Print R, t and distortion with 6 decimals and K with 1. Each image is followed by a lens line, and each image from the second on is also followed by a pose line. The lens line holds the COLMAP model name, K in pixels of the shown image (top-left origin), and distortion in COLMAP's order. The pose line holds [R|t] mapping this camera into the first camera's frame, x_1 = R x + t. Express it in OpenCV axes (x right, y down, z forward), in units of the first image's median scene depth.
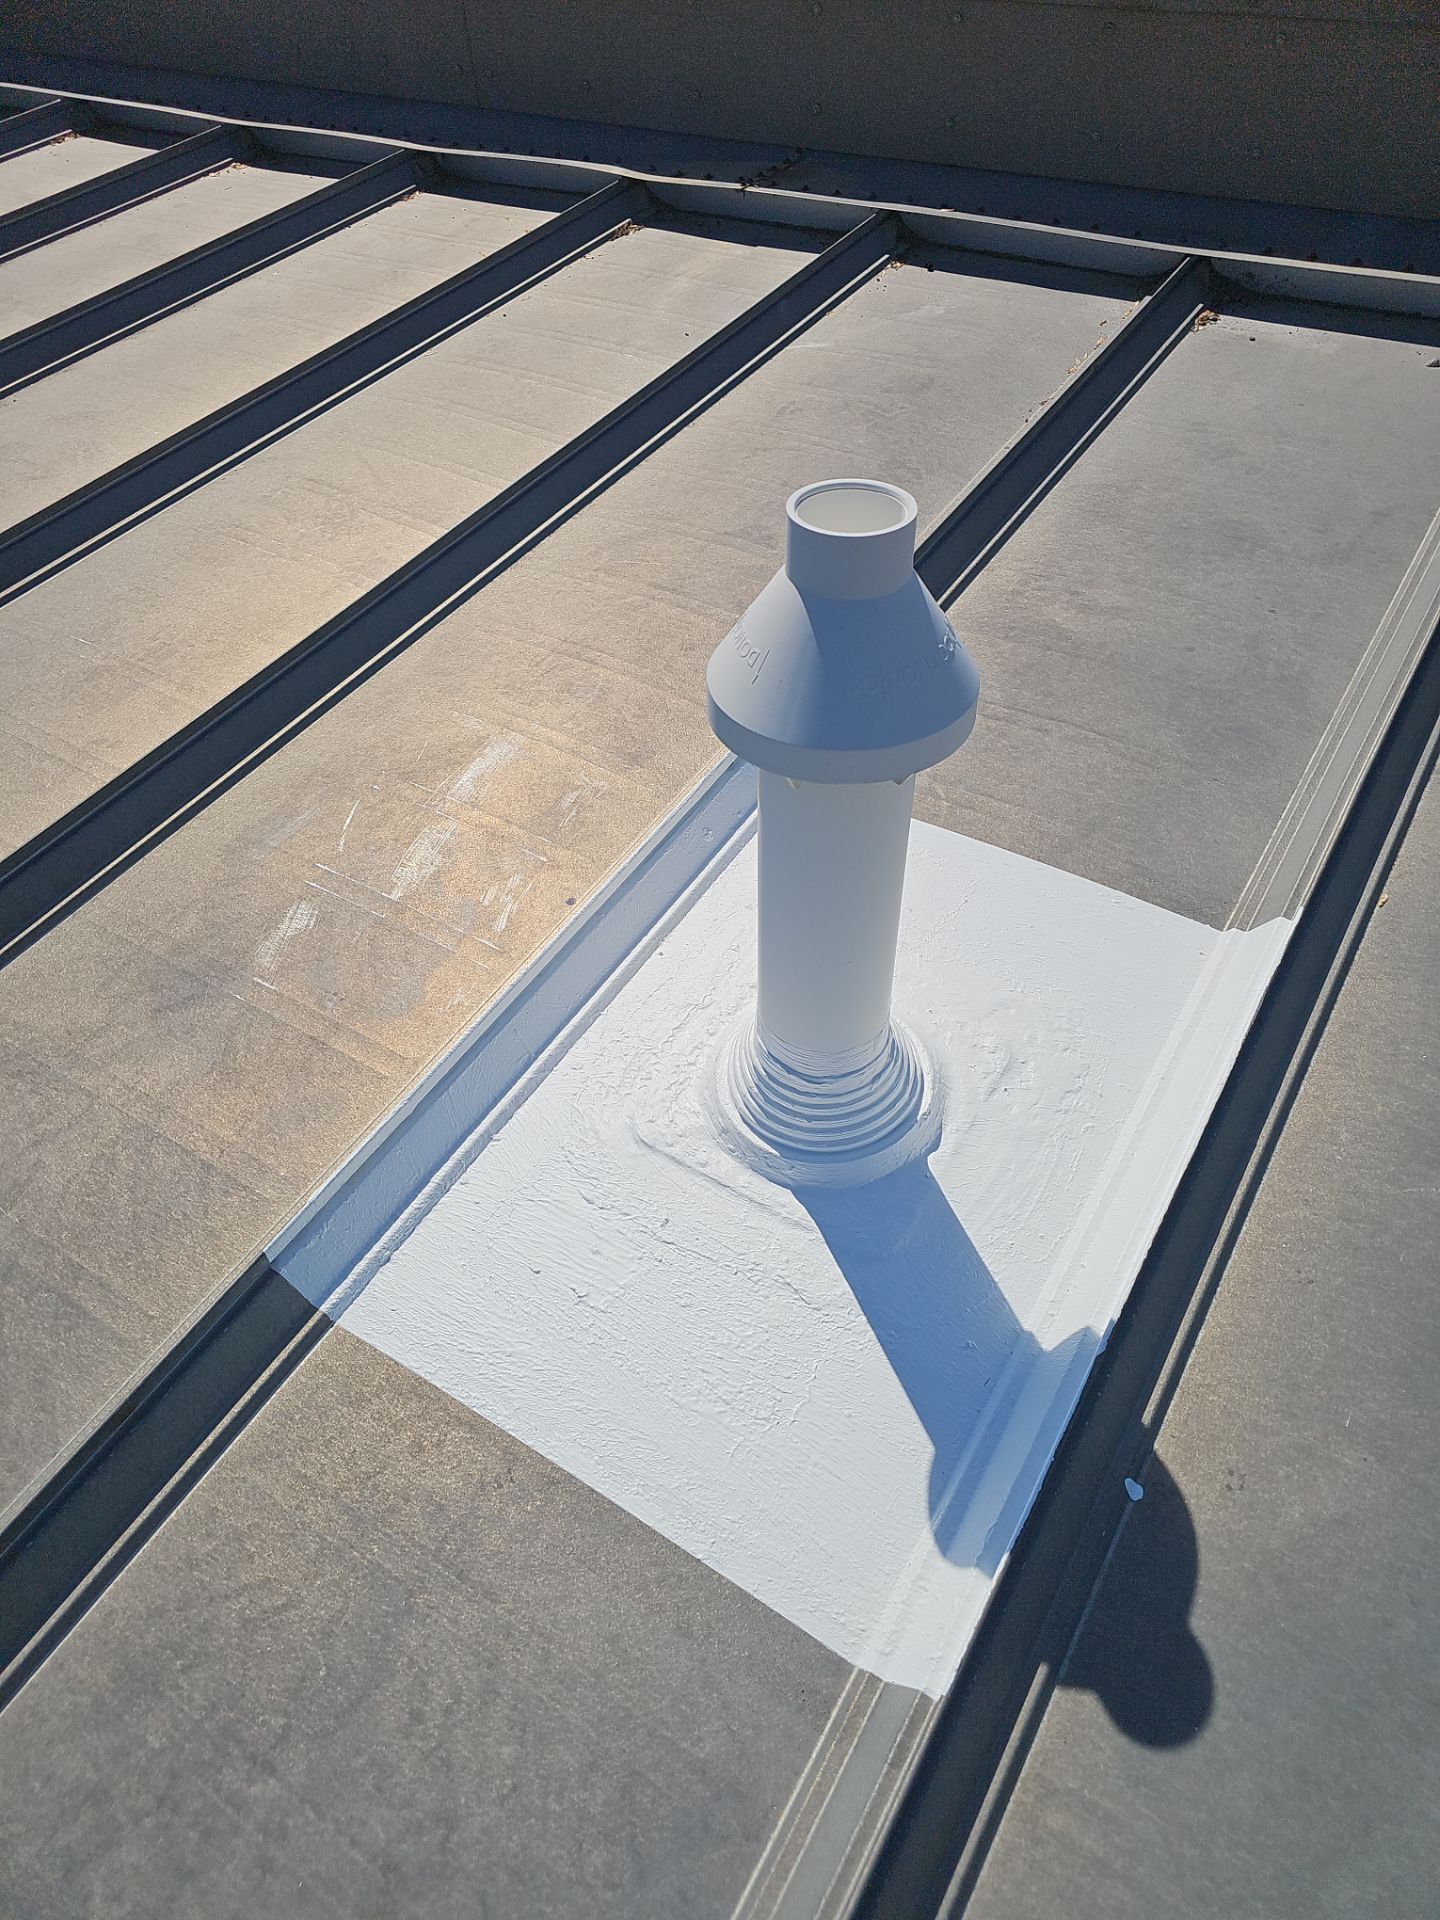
lens RADIAL K [[1258.9, 0, 742.2], [0, 1258.9, 952.8], [0, 0, 1]] dist [0.023206, 0.000780]
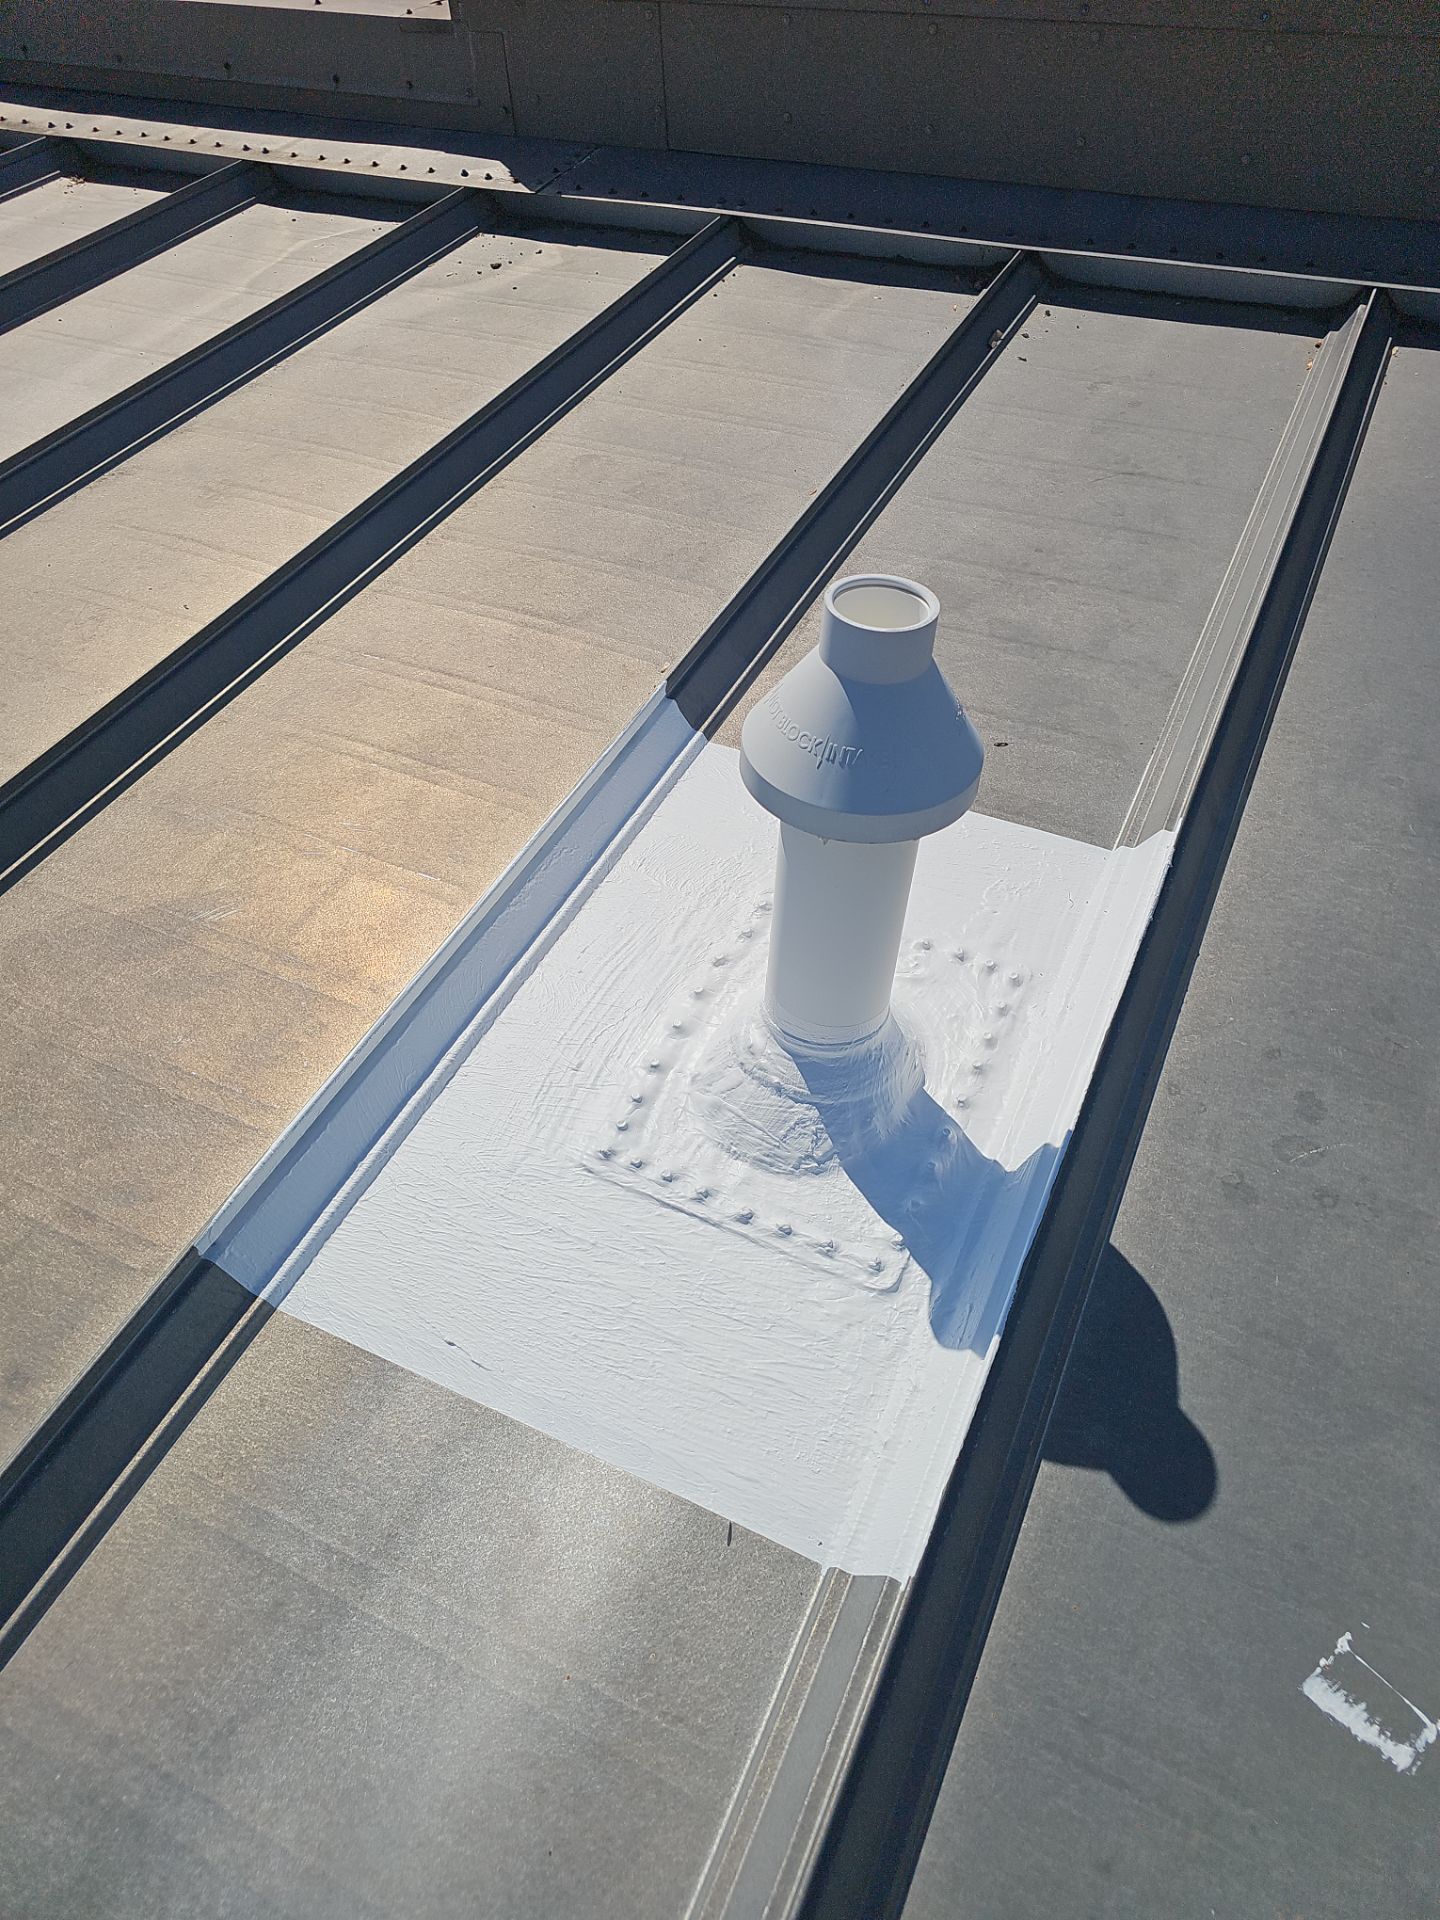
lens RADIAL K [[1270.7, 0, 720.0], [0, 1270.7, 960.0], [0, 0, 1]] dist [0.030253, -0.001039]
pose [[0.993772, -0.066649, 0.089299, -0.046563], [0.068133, 0.997583, -0.013671, 0.057783], [-0.088172, 0.019670, 0.995911, -0.046194]]
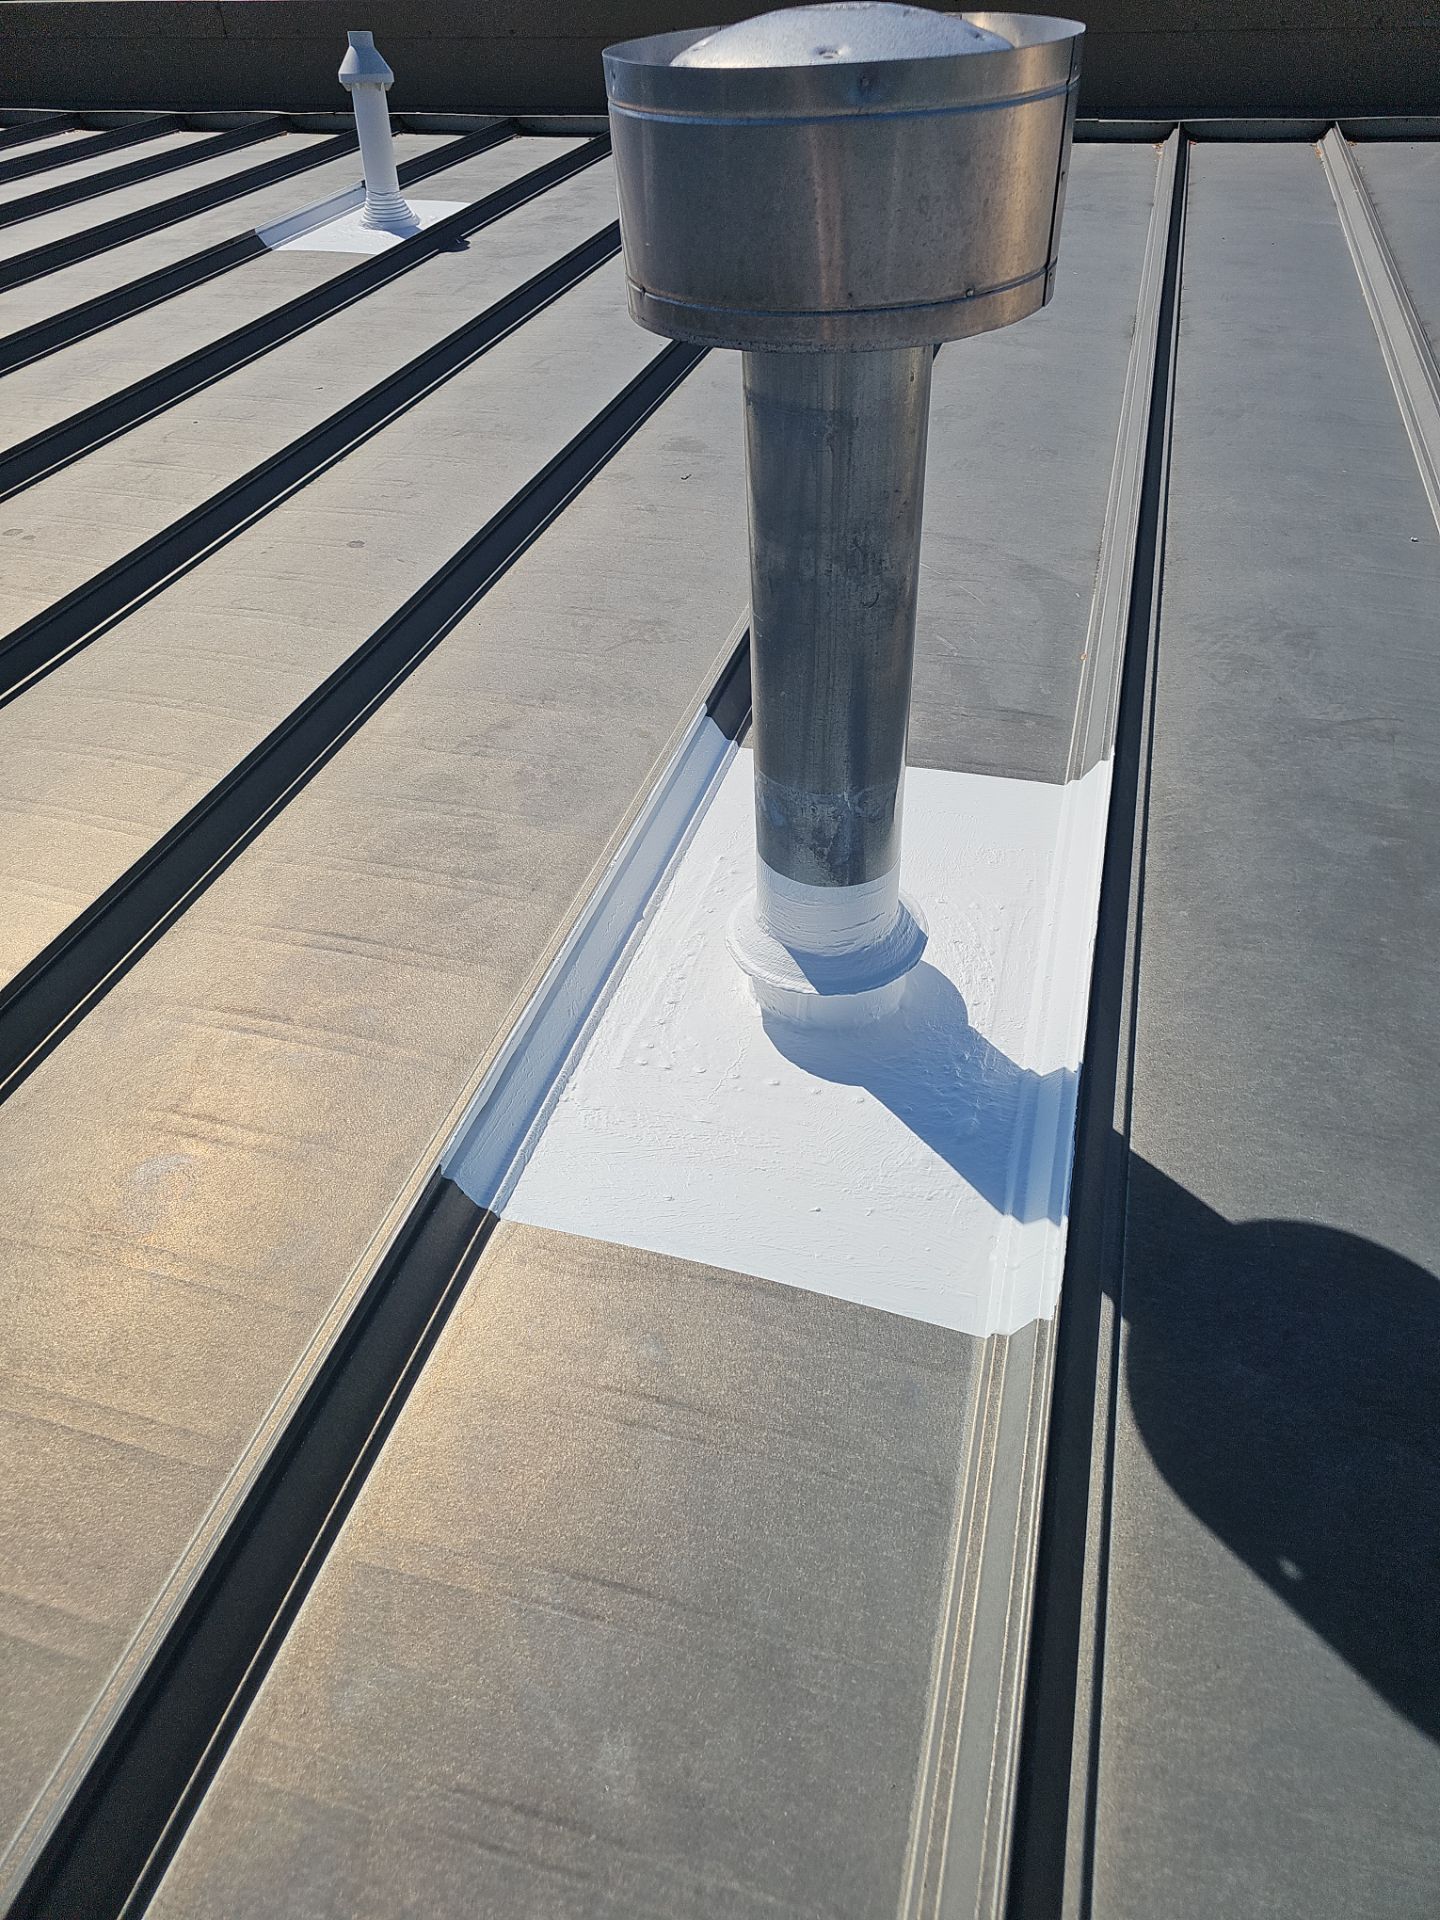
lens RADIAL K [[1270.7, 0, 720.0], [0, 1270.7, 960.0], [0, 0, 1]] dist [0.030253, -0.001039]
pose [[0.958259, -0.234435, 0.163643, -0.275302], [0.261342, 0.950358, -0.168881, 0.334421], [-0.115928, 0.204599, 0.971957, -0.286802]]
